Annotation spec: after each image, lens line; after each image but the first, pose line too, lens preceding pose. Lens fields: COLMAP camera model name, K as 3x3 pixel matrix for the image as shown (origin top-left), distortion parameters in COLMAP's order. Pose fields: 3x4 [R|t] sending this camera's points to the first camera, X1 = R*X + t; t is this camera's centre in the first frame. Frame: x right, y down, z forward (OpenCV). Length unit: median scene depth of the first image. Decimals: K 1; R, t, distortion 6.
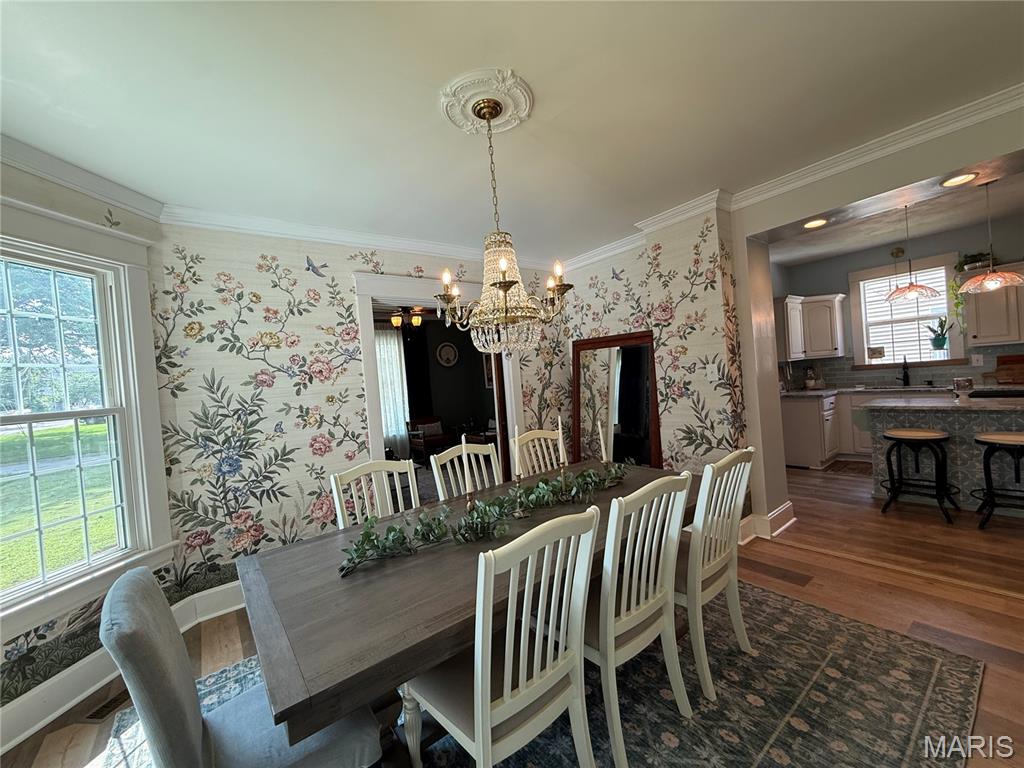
lens RADIAL K [[409.5, 0, 509.9], [0, 409.5, 383.4], [0, 0, 1]] dist [0.000933, 0.000022]
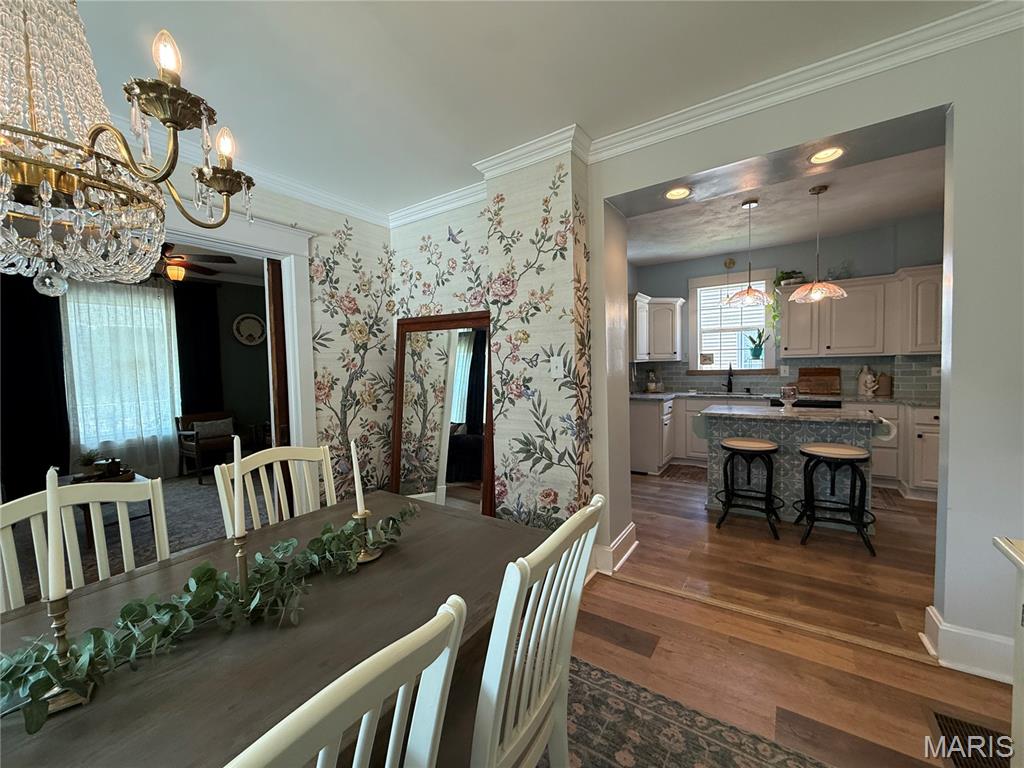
lens RADIAL K [[409.5, 0, 509.9], [0, 409.5, 383.4], [0, 0, 1]] dist [0.000933, 0.000022]
pose [[0.947847, 0.041535, 0.316007, 0.149359], [-0.046624, 0.998876, 0.008557, 0.000953], [-0.315296, -0.022844, 0.948718, 0.263302]]
